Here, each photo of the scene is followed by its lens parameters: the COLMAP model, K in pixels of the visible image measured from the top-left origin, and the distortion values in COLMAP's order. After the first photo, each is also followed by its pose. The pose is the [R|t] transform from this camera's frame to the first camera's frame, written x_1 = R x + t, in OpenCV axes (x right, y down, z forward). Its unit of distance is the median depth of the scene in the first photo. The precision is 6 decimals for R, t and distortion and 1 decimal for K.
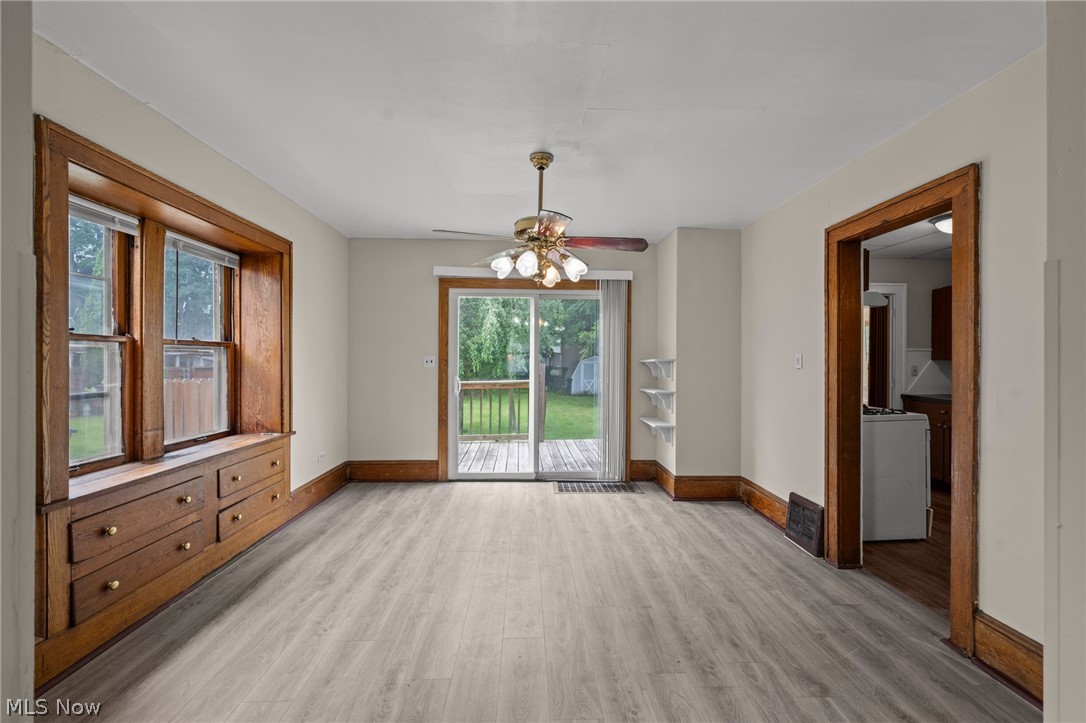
lens RADIAL K [[454.8, 0, 545.1], [0, 454.8, 360.3], [0, 0, 1]] dist [-0.000419, -0.000434]
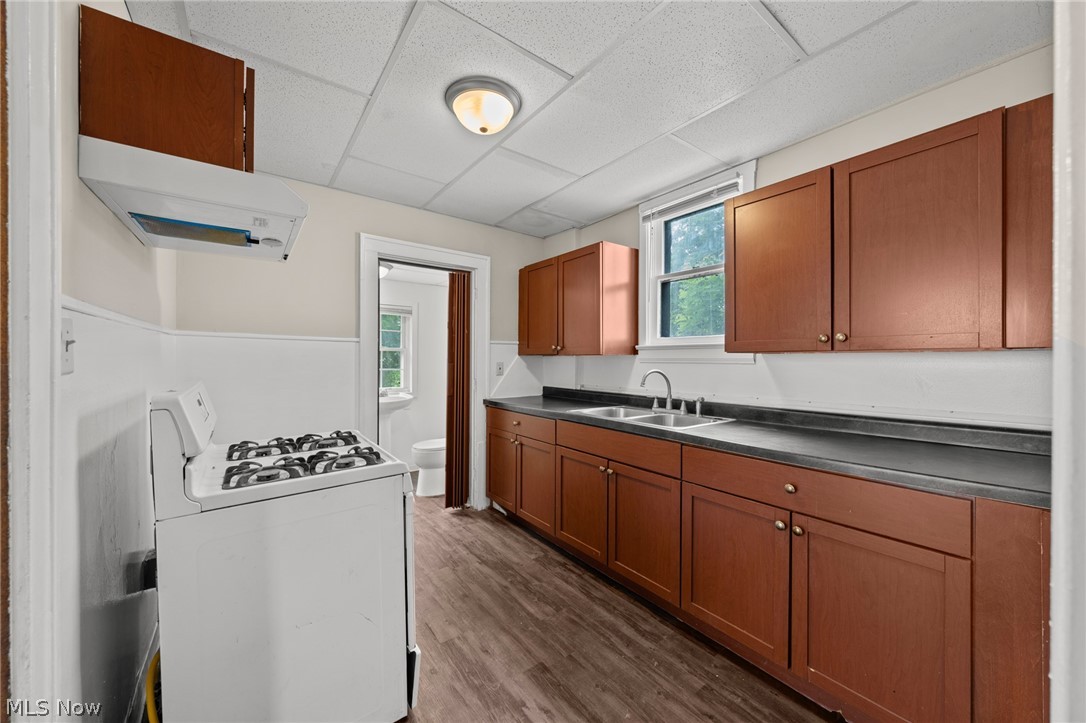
lens RADIAL K [[401.2, 0, 543.0], [0, 401.2, 361.5], [0, 0, 1]] dist [-0.000718, -0.000024]
pose [[0.824228, -0.002742, 0.566252, 0.789272], [-0.001251, 0.999977, 0.006663, 0.009578], [-0.566257, -0.006200, 0.824205, 0.624440]]
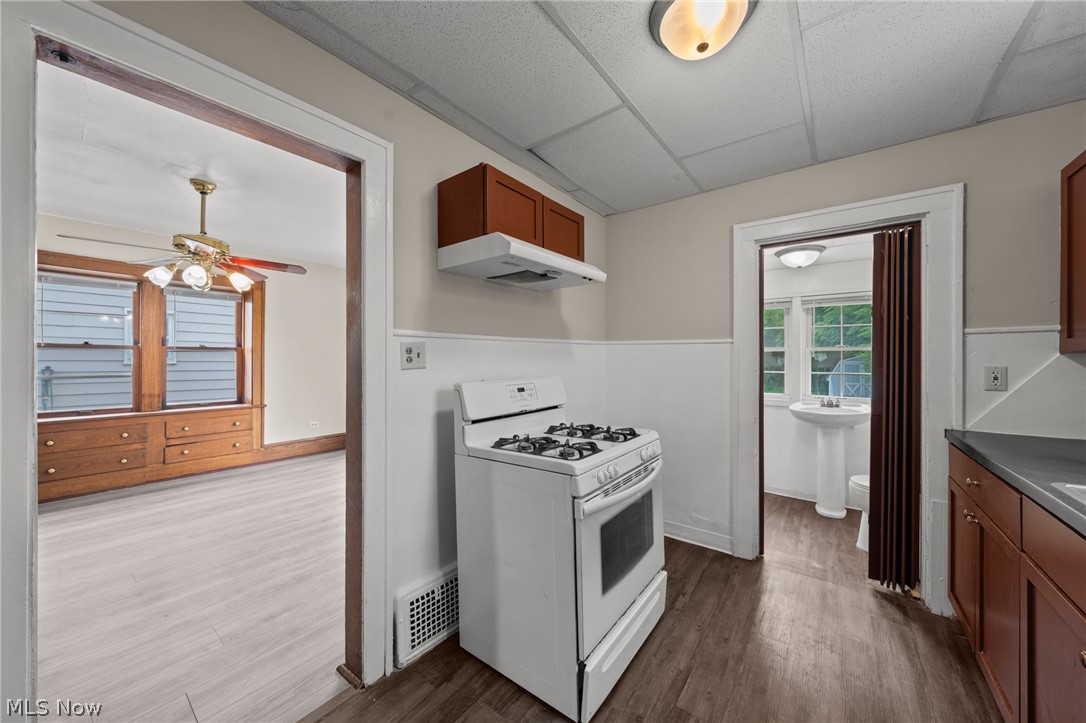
lens RADIAL K [[382.7, 0, 545.4], [0, 382.7, 358.9], [0, 0, 1]] dist [-0.001349, 0.000006]
pose [[0.767174, -0.003185, -0.641431, 1.187384], [0.000538, 0.999991, -0.004322, 0.009494], [0.641438, 0.002971, 0.767169, 0.737429]]
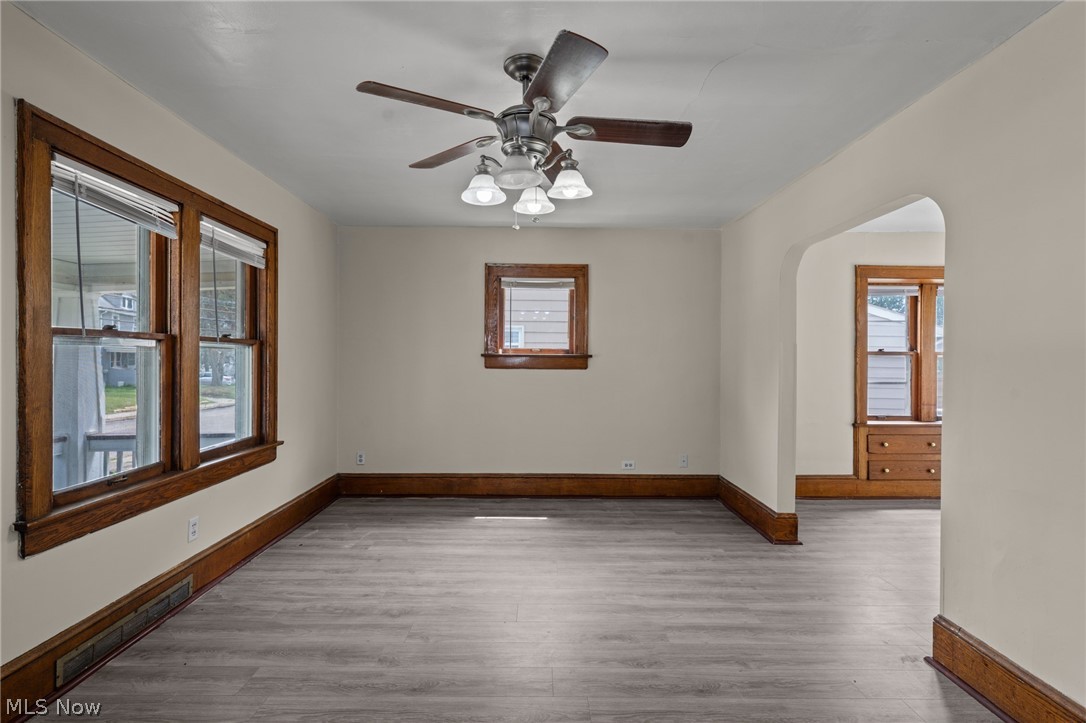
lens RADIAL K [[529.3, 0, 544.2], [0, 529.3, 365.5], [0, 0, 1]] dist [0.003361, 0.000230]
pose [[-0.024410, 0.004023, -0.999694, 1.045407], [-0.003877, 0.999984, 0.004119, 0.000110], [0.999695, 0.003976, -0.024394, -0.360694]]
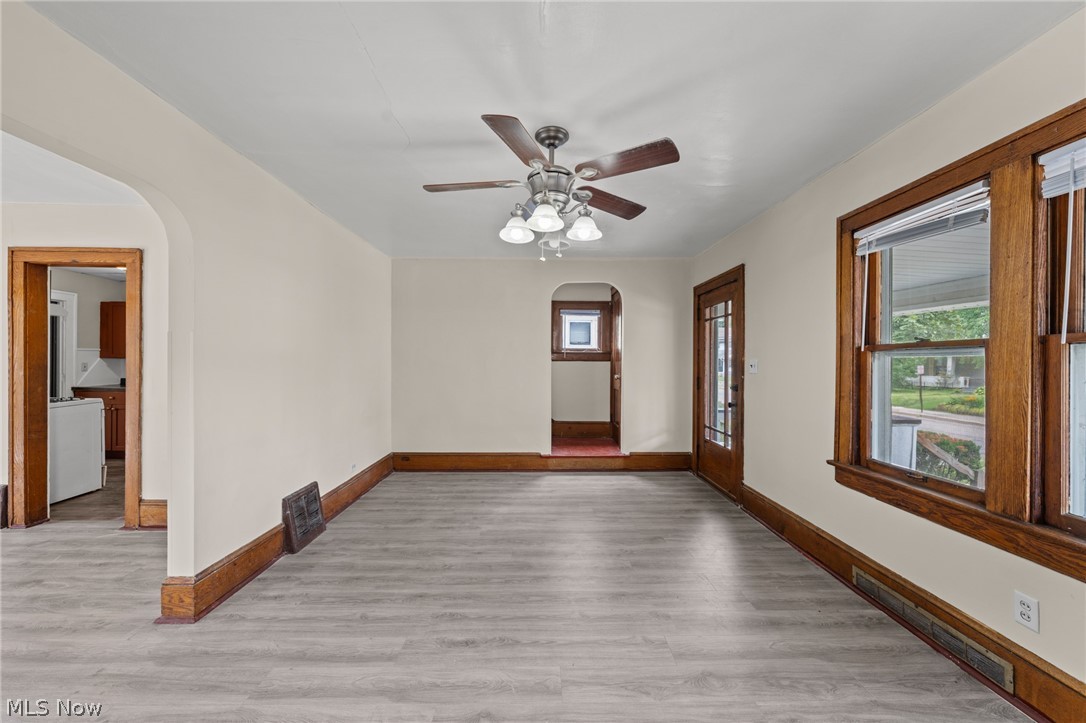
lens RADIAL K [[414.6, 0, 543.9], [0, 414.6, 363.5], [0, 0, 1]] dist [-0.001595, 0.000277]
pose [[0.027984, -0.007904, 0.999577, -0.417928], [-0.009432, 0.999922, 0.008171, -0.010439], [-0.999564, -0.009657, 0.027907, -0.415153]]
